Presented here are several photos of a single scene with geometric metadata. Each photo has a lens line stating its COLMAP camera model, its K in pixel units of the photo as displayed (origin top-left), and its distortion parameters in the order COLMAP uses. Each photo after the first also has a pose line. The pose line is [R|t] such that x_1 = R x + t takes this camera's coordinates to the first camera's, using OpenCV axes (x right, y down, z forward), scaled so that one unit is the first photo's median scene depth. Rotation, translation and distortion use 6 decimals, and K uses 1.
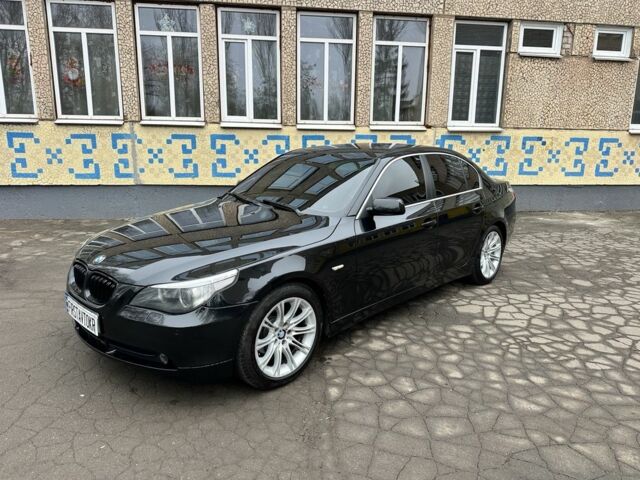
lens RADIAL K [[448.2, 0, 320.0], [0, 448.2, 240.0], [0, 0, 1]] dist [0.079616, -0.099691]
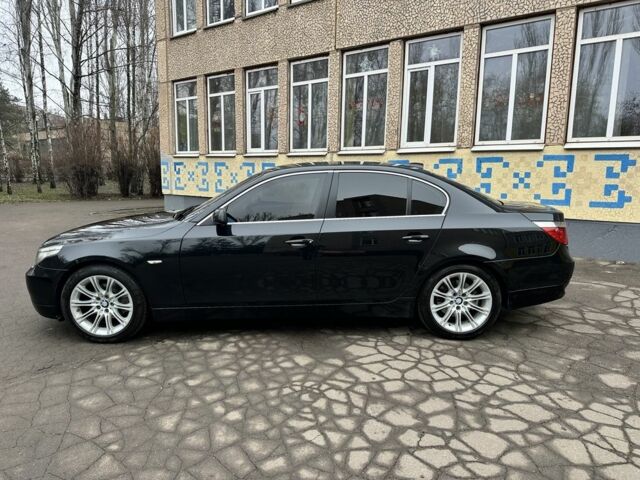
lens RADIAL K [[445.8, 0, 318.4], [0, 445.8, 238.7], [0, 0, 1]] dist [0.104717, -0.159419]
pose [[0.706536, 0.099344, -0.700670, 0.728374], [-0.146988, 0.989106, -0.007979, -0.032428], [0.692244, 0.108628, 0.713441, 0.274504]]
